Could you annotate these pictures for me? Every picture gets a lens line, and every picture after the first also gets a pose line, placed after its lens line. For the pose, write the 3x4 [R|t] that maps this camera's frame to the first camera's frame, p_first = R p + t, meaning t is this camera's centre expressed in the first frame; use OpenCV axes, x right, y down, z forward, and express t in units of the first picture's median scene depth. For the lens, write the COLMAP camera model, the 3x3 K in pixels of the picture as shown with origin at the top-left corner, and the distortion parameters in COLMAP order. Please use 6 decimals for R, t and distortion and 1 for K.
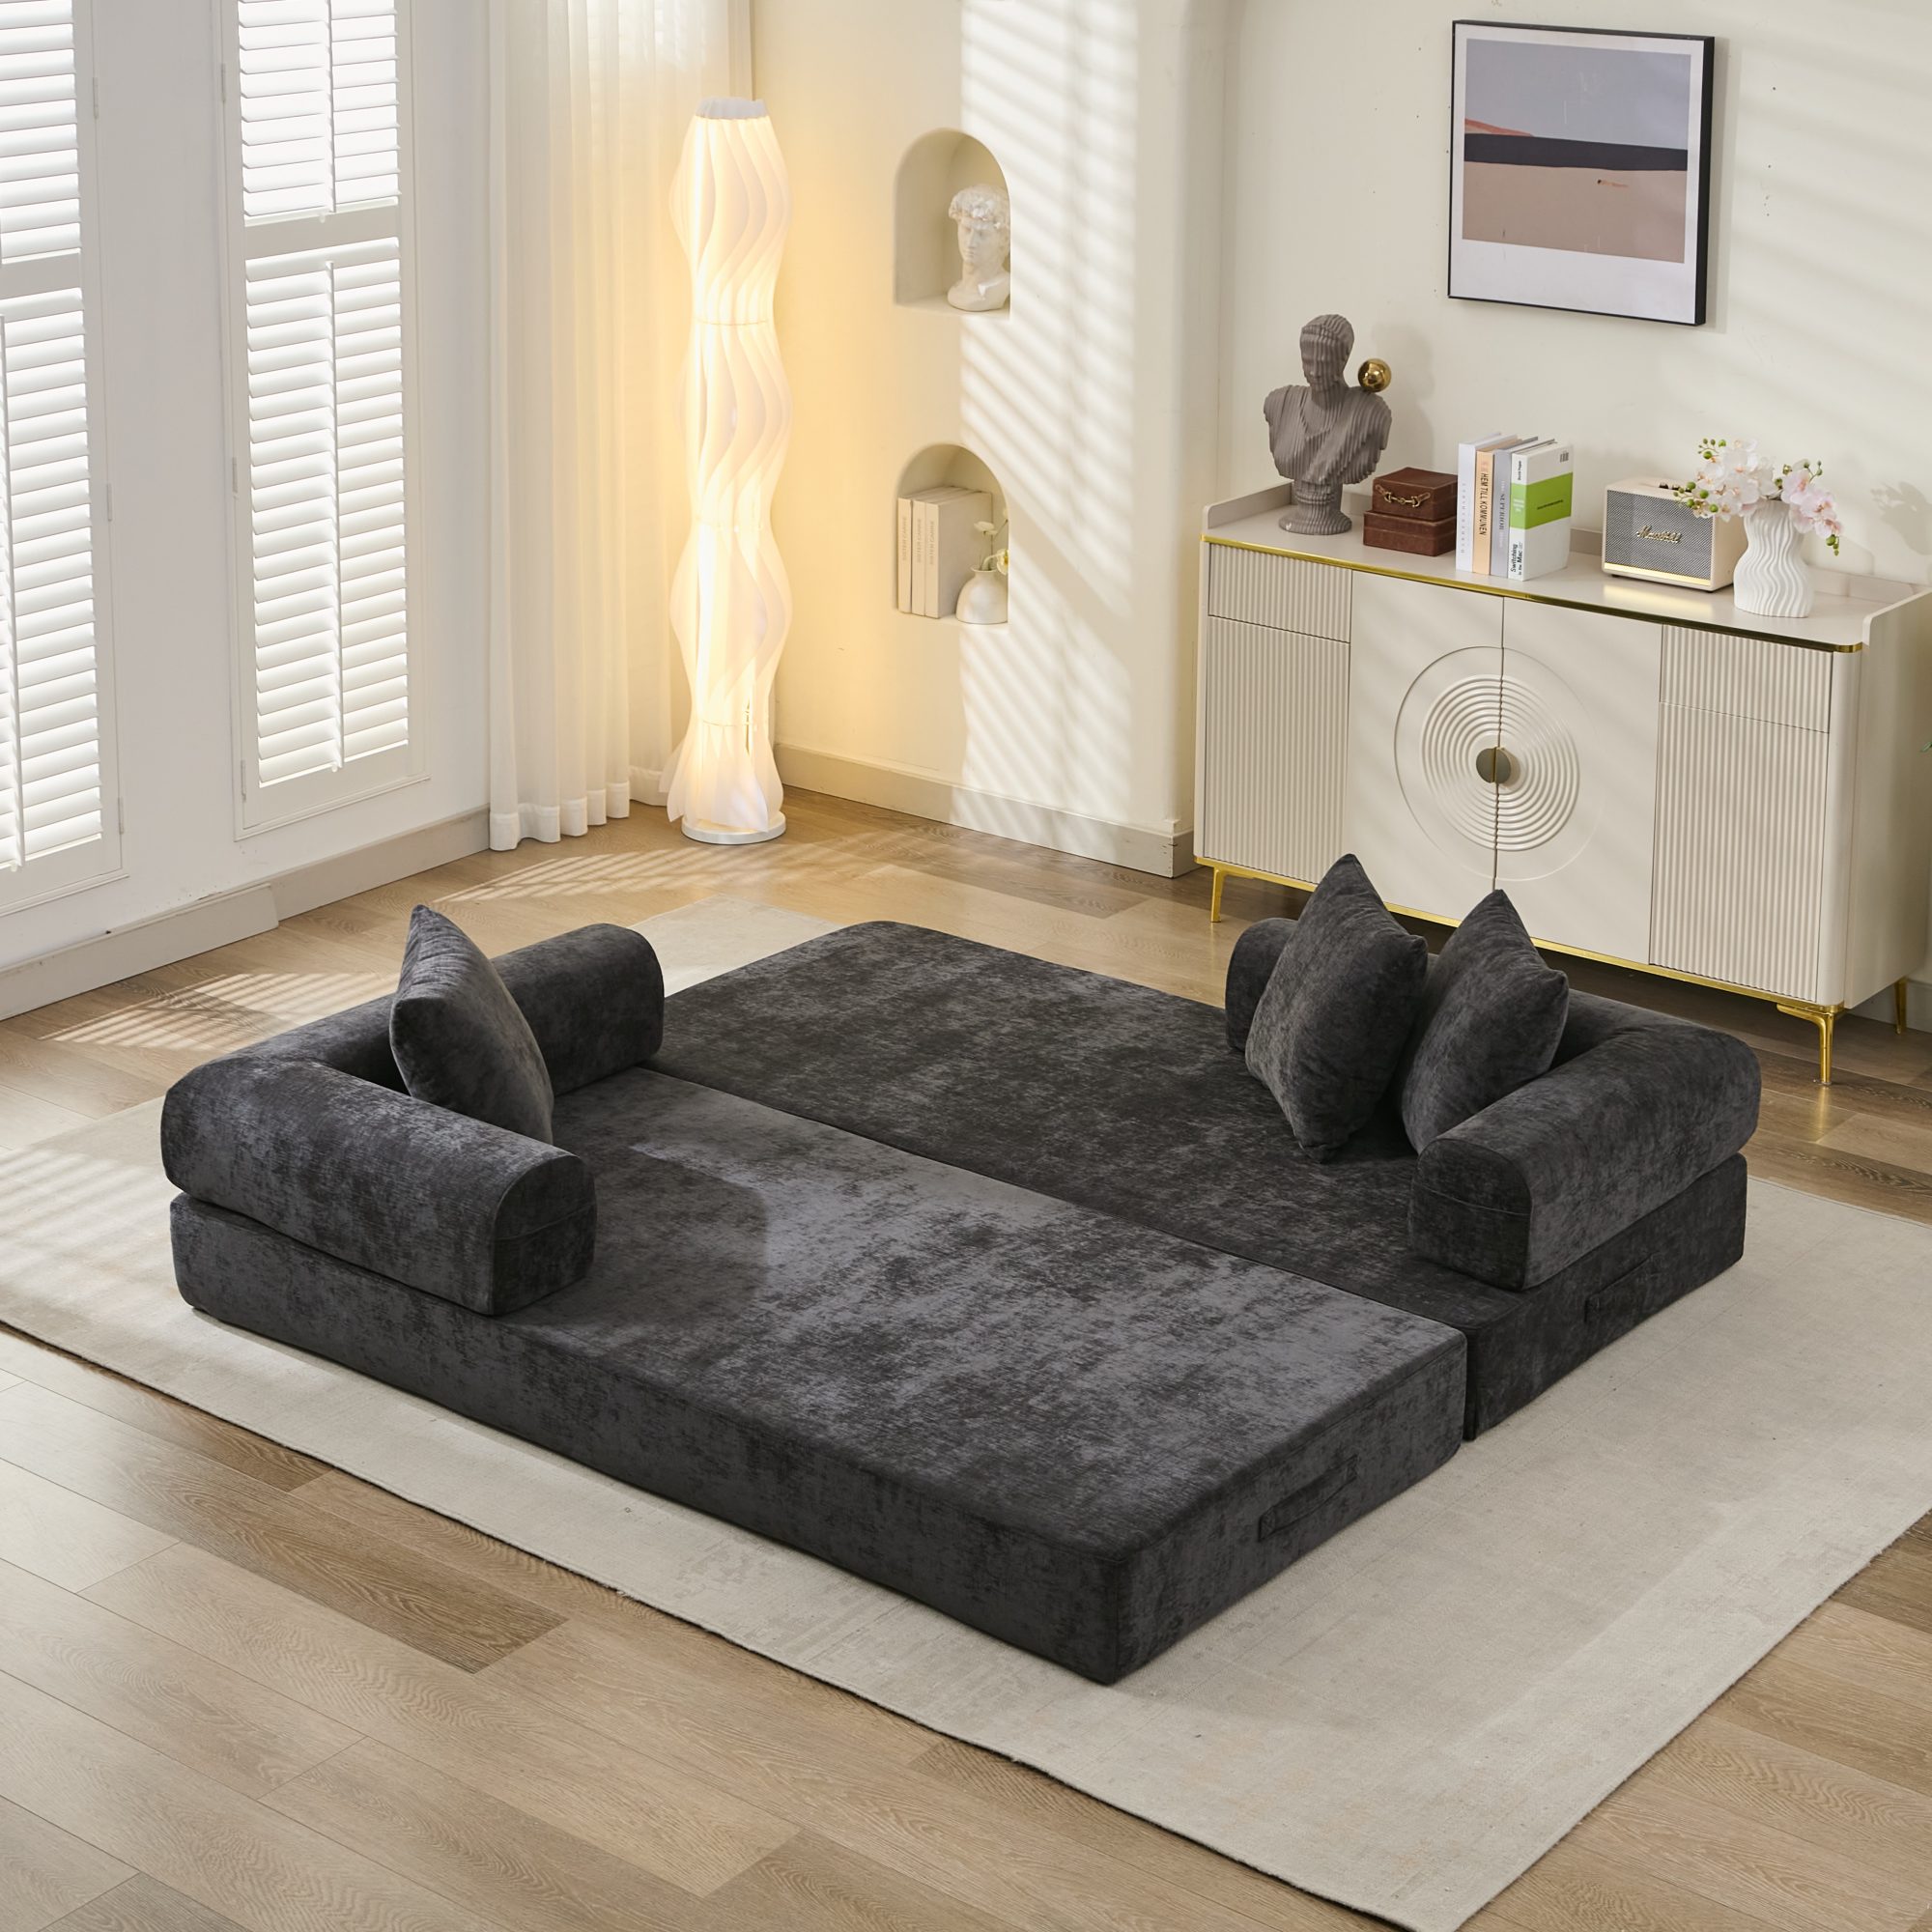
lens RADIAL K [[3771.0, 0, 1001.5], [0, 3771.0, 347.4], [0, 0, 1]] dist [0.027034, -0.006259]
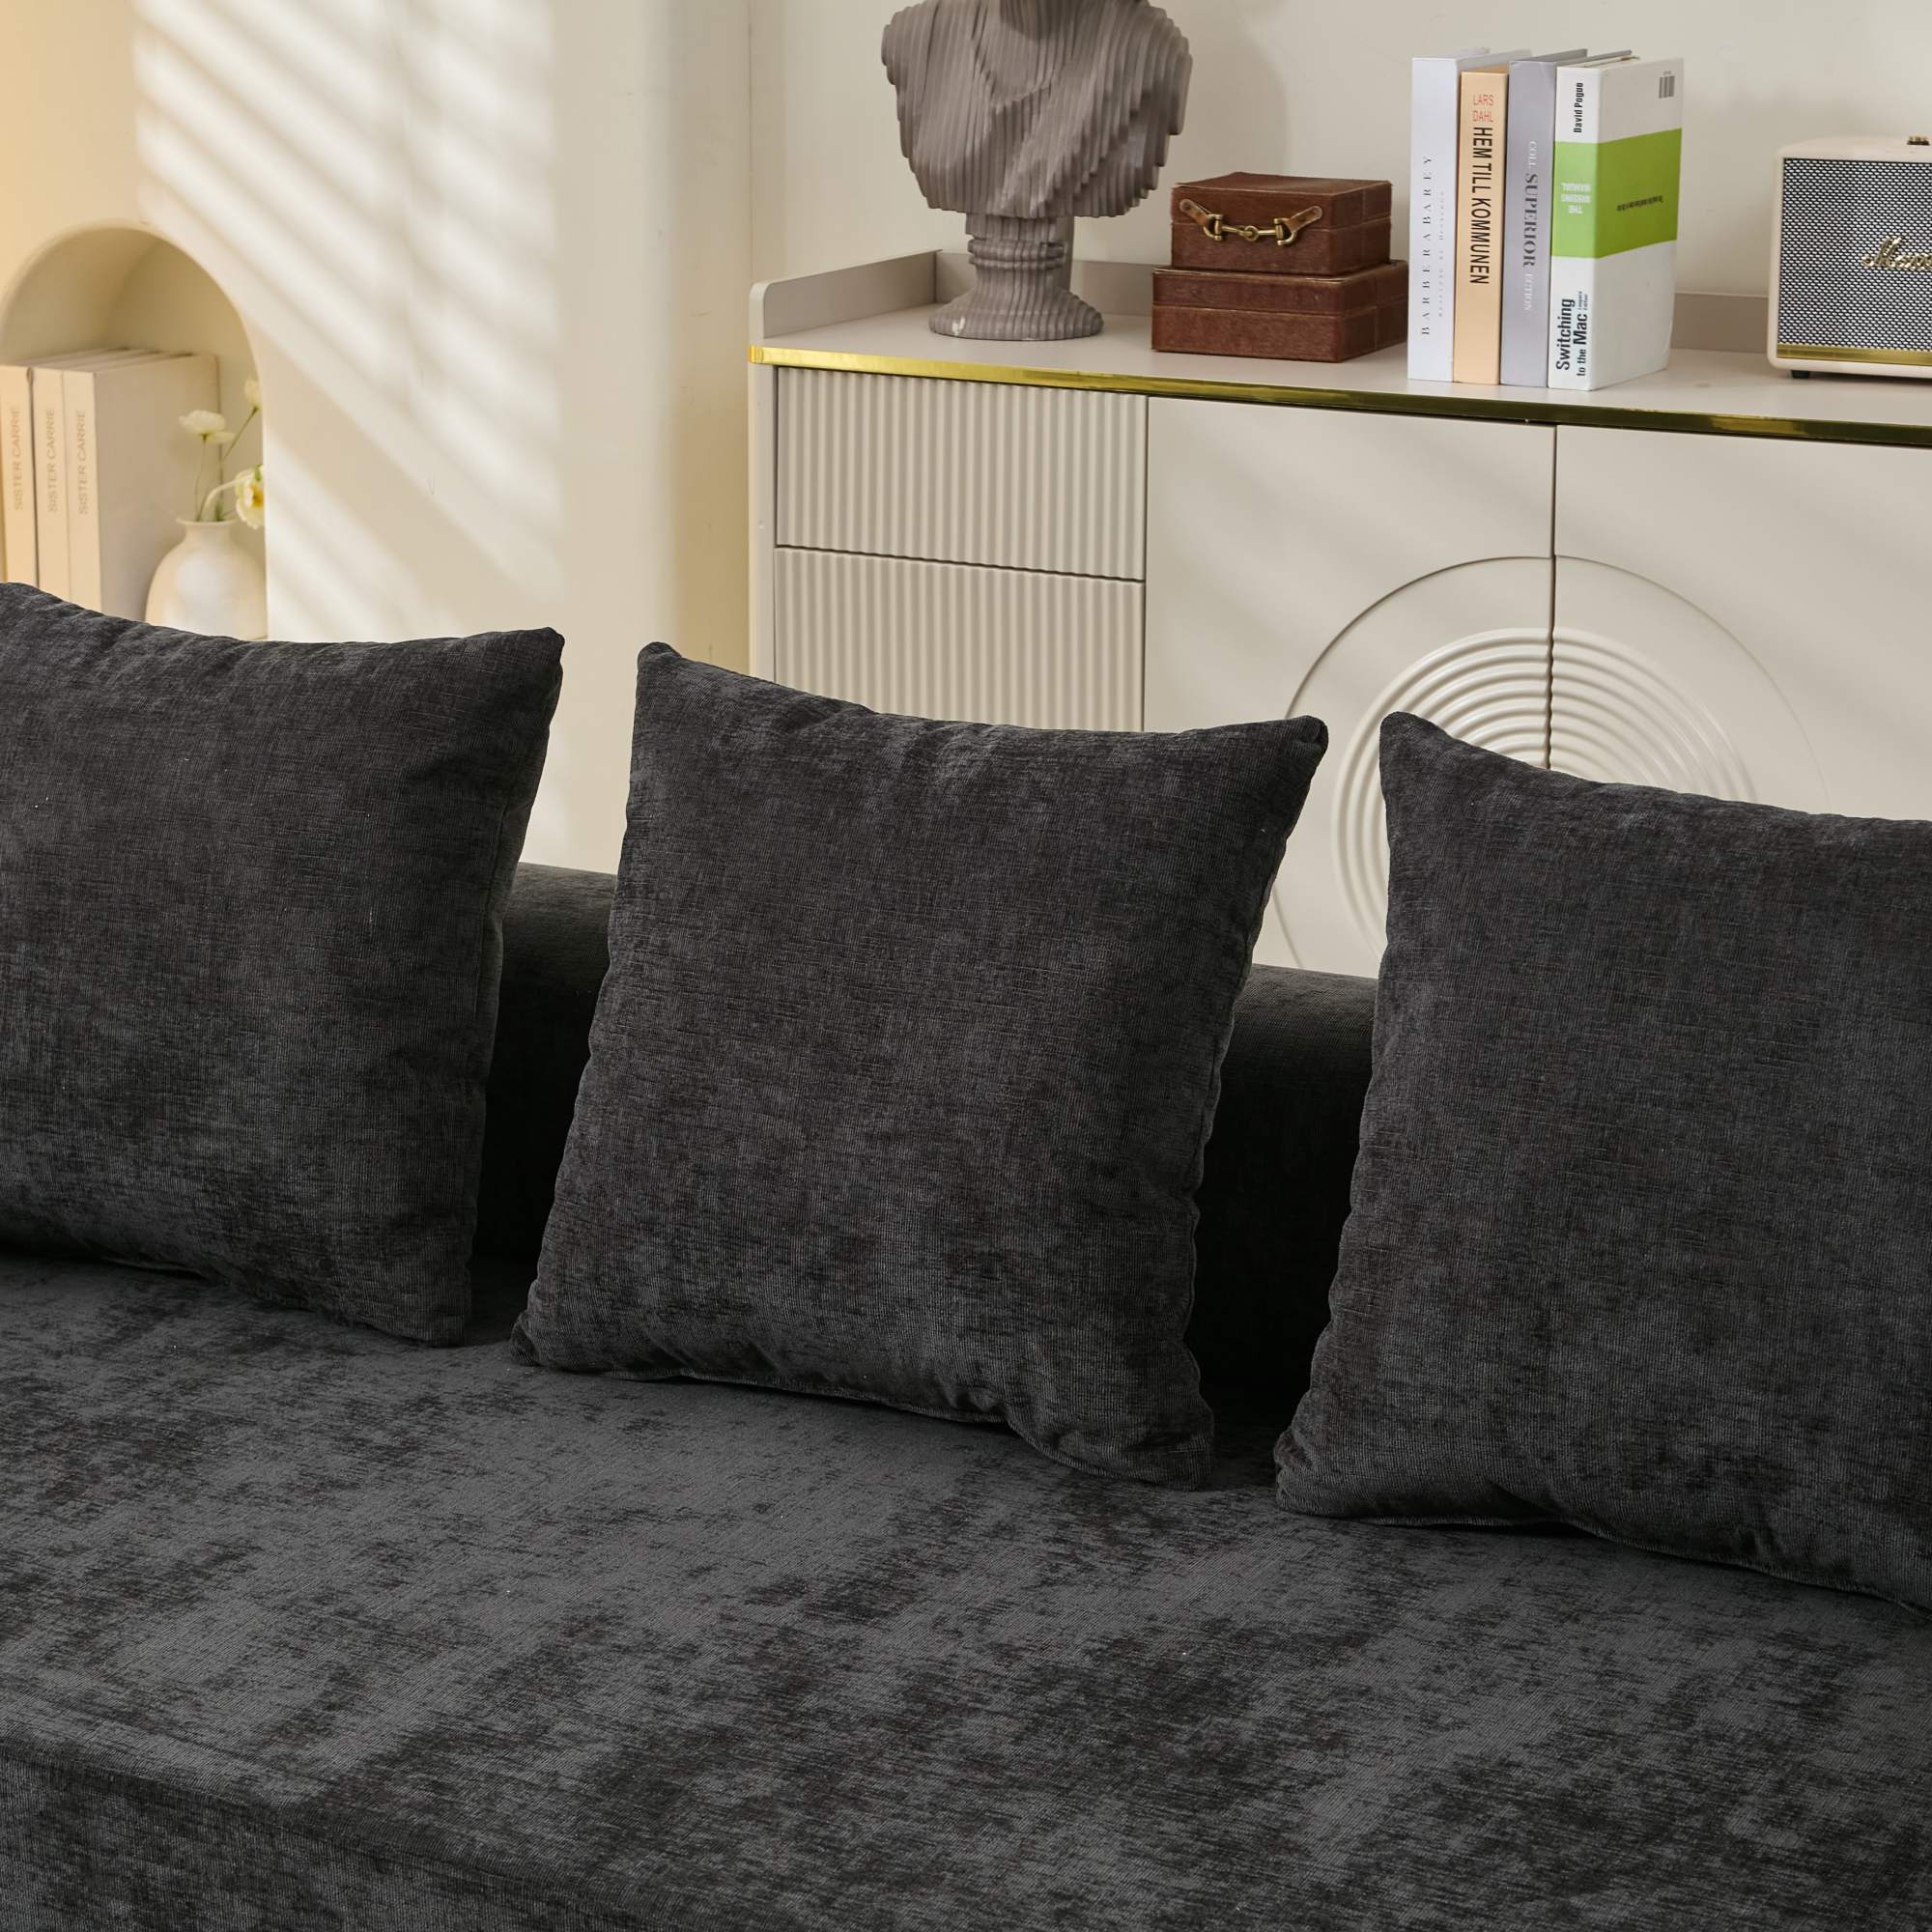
lens RADIAL K [[4550.7, 0, 959.3], [0, 4550.7, 631.4], [0, 0, 1]] dist [0.046073, 0.102319]
pose [[0.984722, -0.037786, 0.169982, -0.010226], [0.036586, 0.999279, 0.010186, 0.079967], [-0.170244, -0.003811, 0.985394, 0.536288]]
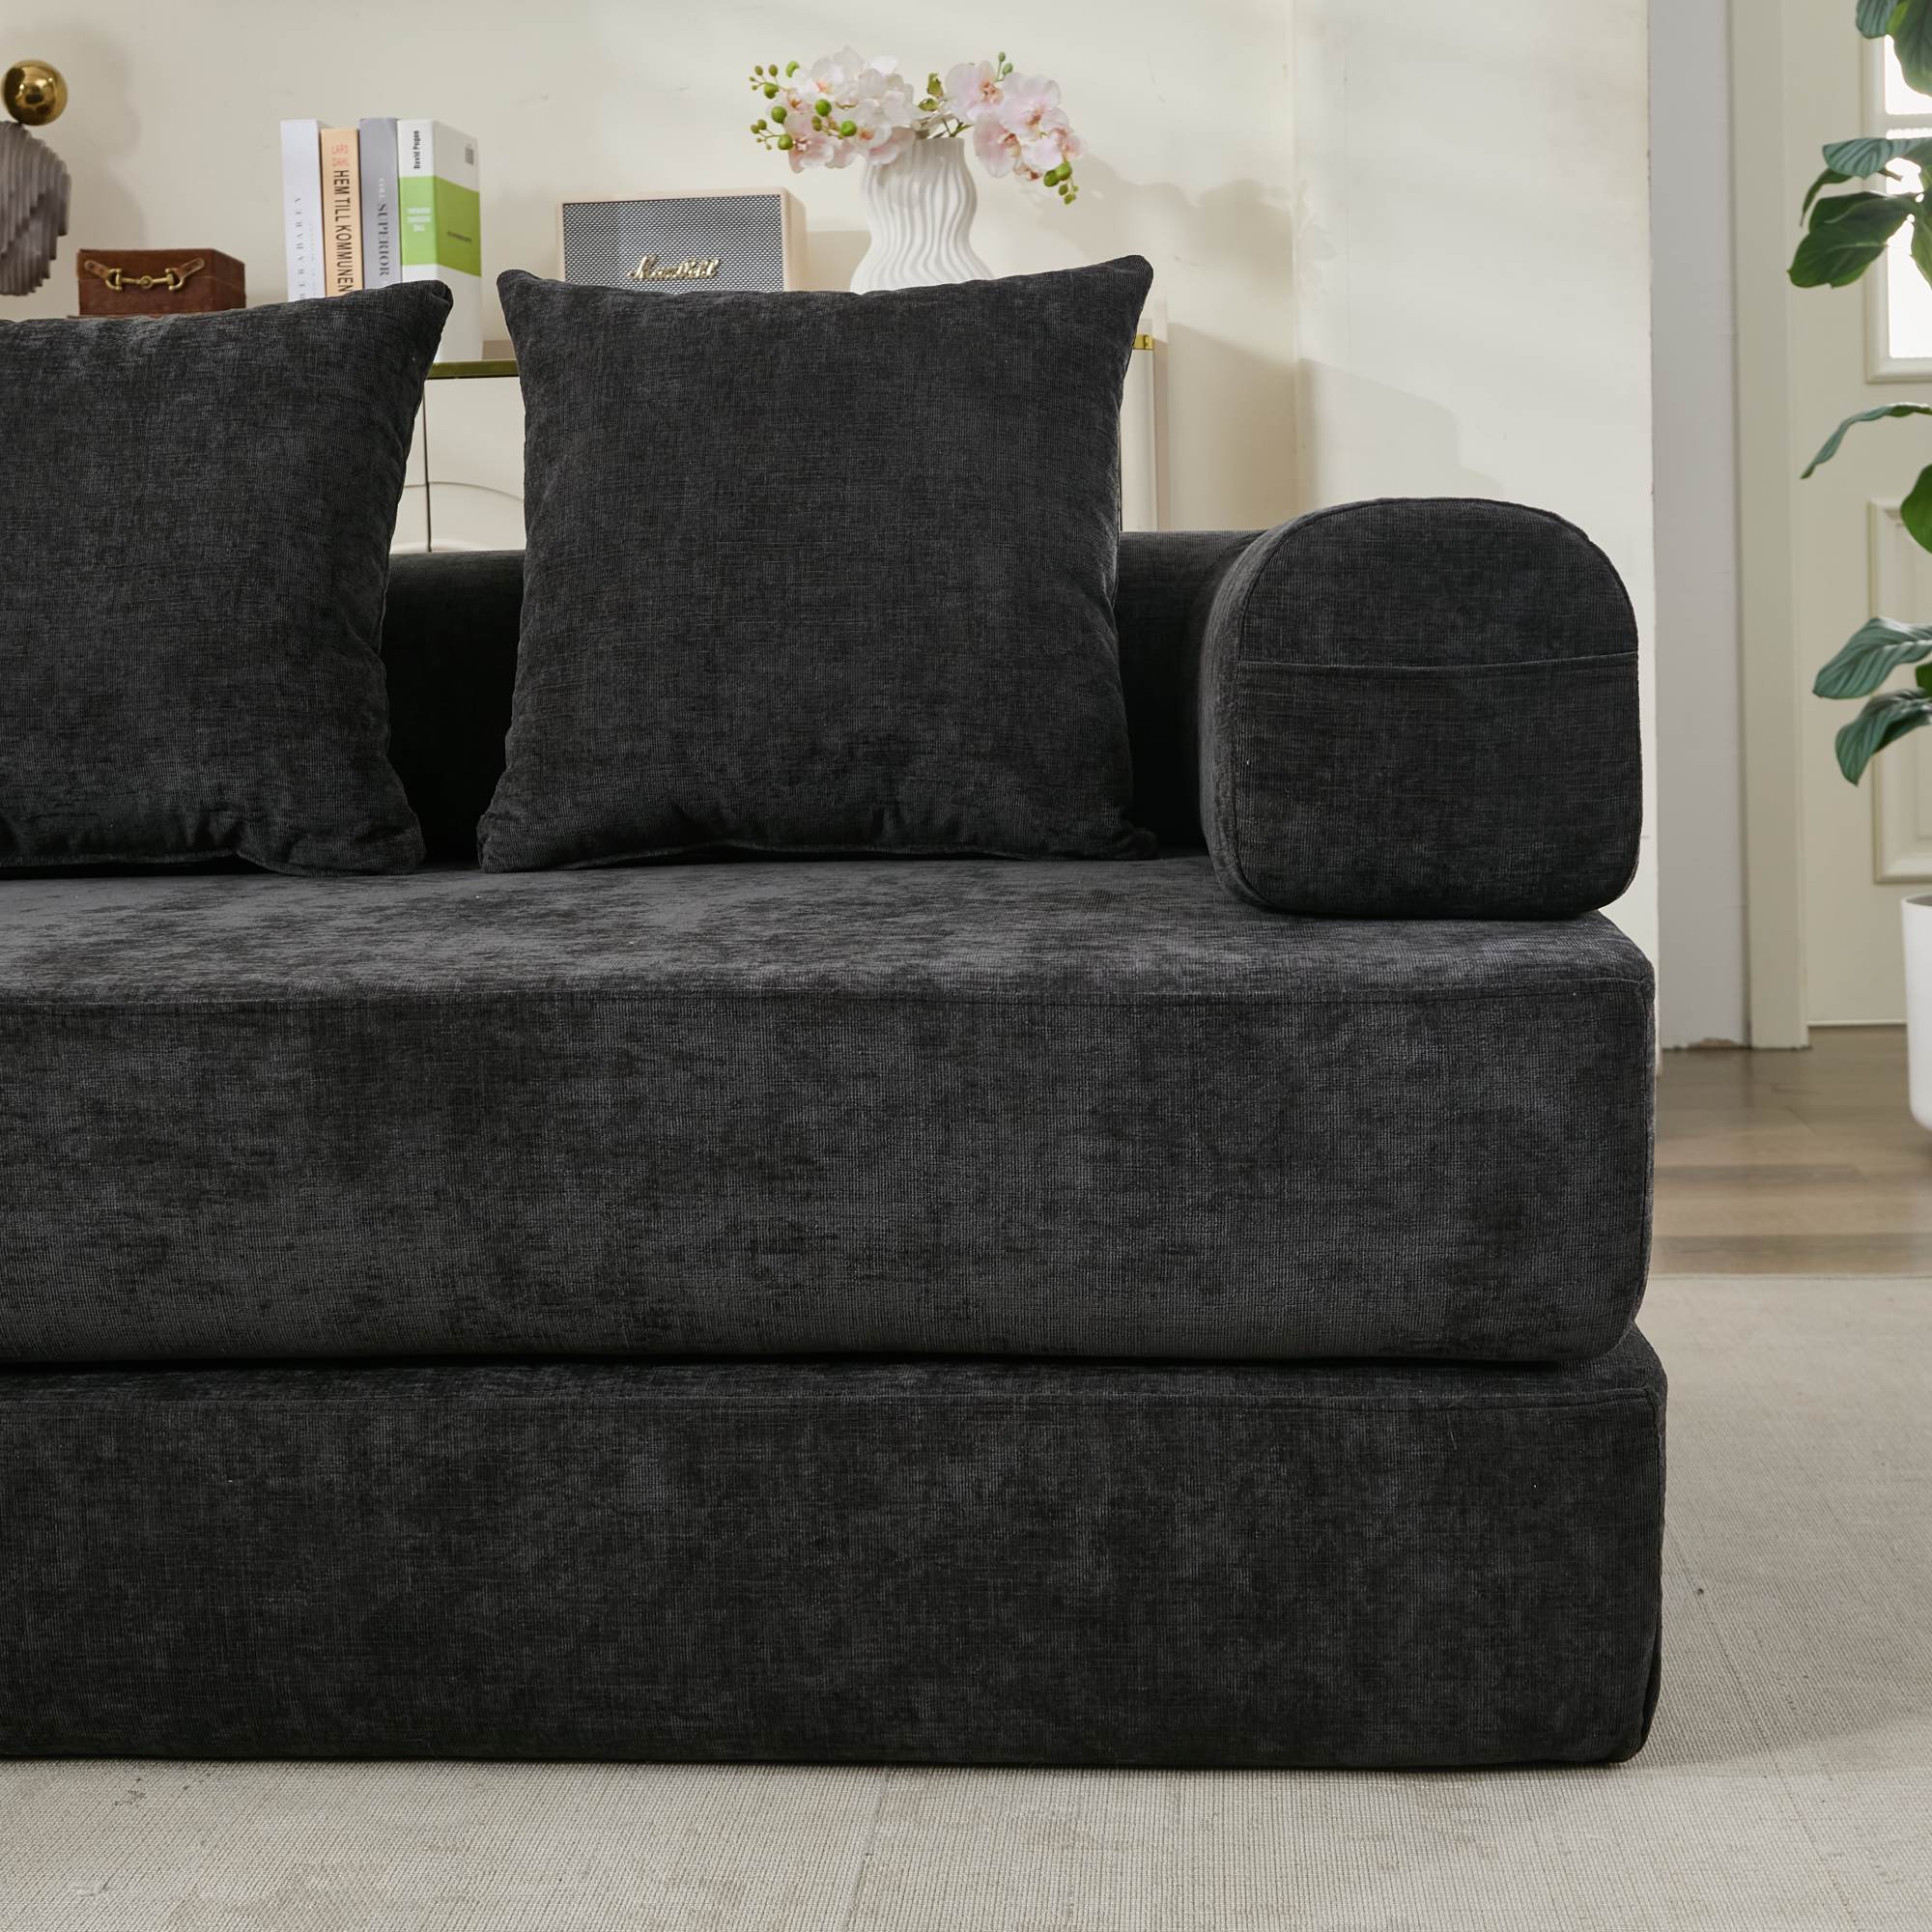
lens RADIAL K [[3374.5, 0, 950.7], [0, 3374.5, 762.5], [0, 0, 1]] dist [0.004799, 0.001522]
pose [[0.833458, -0.057250, 0.549609, -0.061275], [0.130796, 0.986794, -0.095556, 0.169018], [-0.536880, 0.151529, 0.829939, 0.584934]]
